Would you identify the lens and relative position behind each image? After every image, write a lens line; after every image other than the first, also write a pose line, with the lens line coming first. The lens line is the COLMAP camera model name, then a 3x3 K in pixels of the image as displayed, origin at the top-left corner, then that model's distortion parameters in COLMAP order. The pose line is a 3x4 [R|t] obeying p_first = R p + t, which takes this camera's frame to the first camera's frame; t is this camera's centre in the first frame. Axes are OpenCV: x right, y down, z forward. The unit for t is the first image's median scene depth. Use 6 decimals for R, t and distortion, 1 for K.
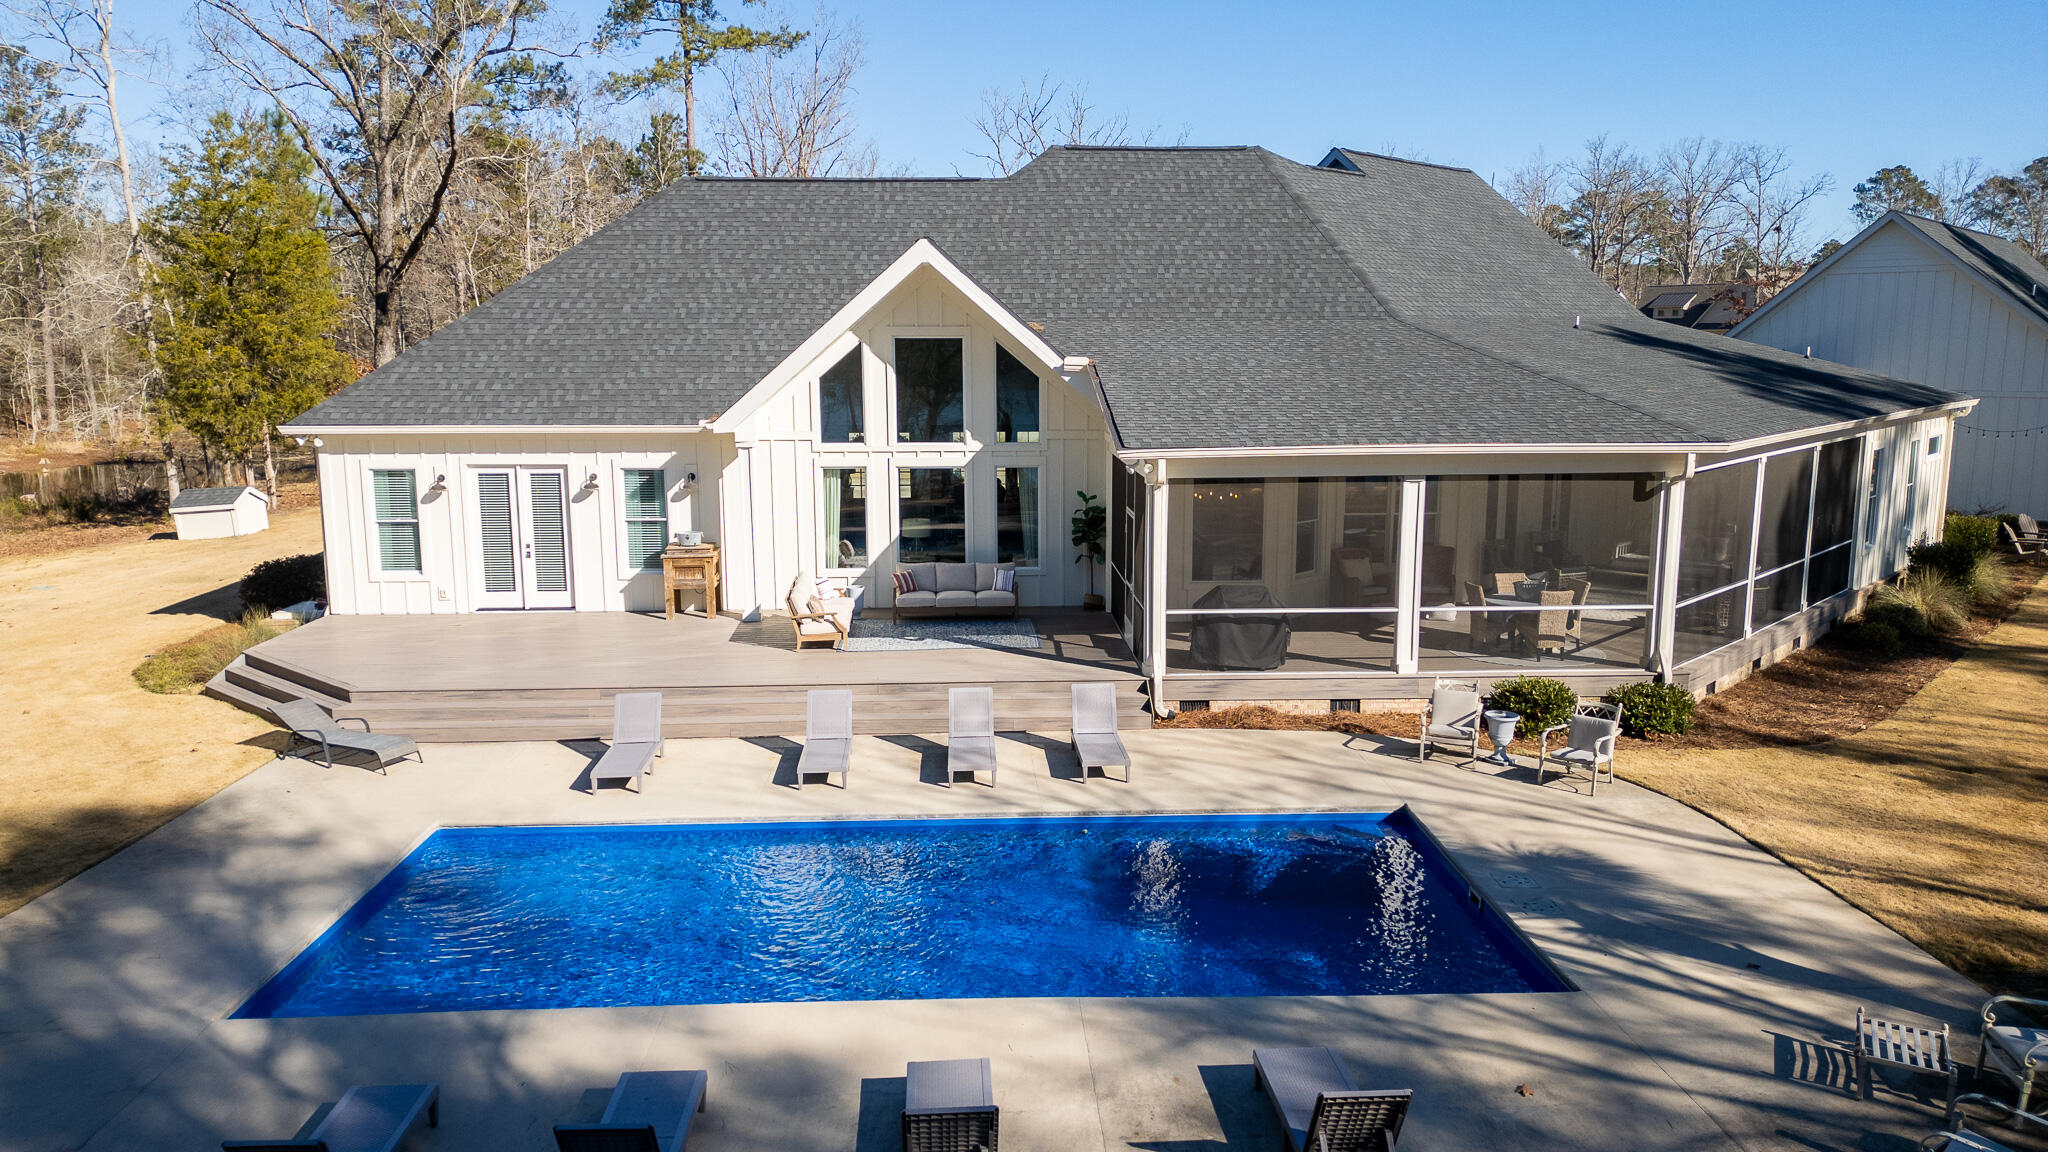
lens RADIAL K [[1425.3, 0, 1017.6], [0, 1425.3, 565.4], [0, 0, 1]] dist [0.089654, -0.102837]
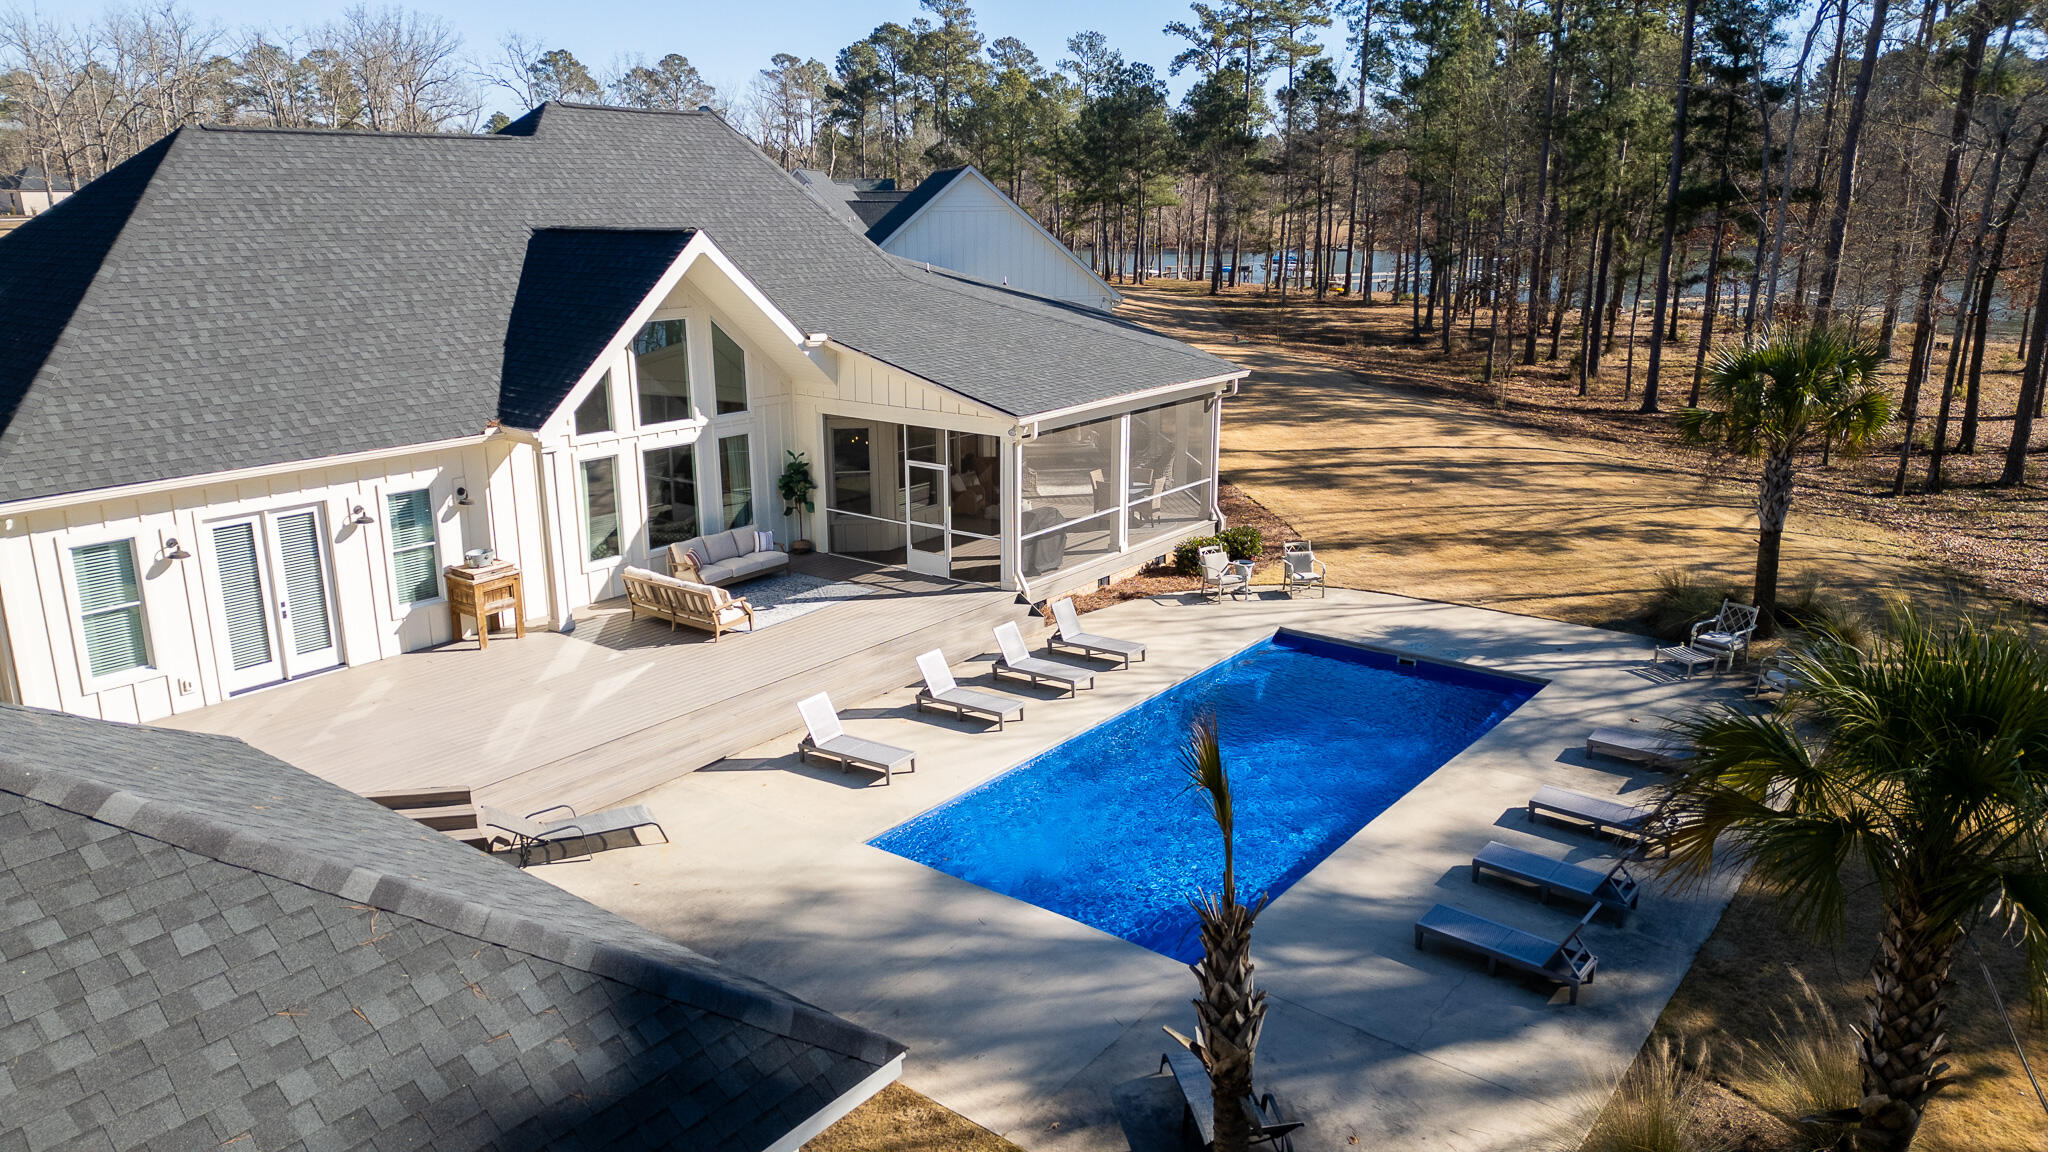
lens RADIAL K [[1410.4, 0, 1020.3], [0, 1410.4, 573.8], [0, 0, 1]] dist [0.099333, -0.108909]
pose [[0.633878, -0.198099, 0.747633, -0.695162], [0.120287, 0.980130, 0.157719, -0.111775], [-0.764022, -0.010044, 0.645112, 0.144902]]
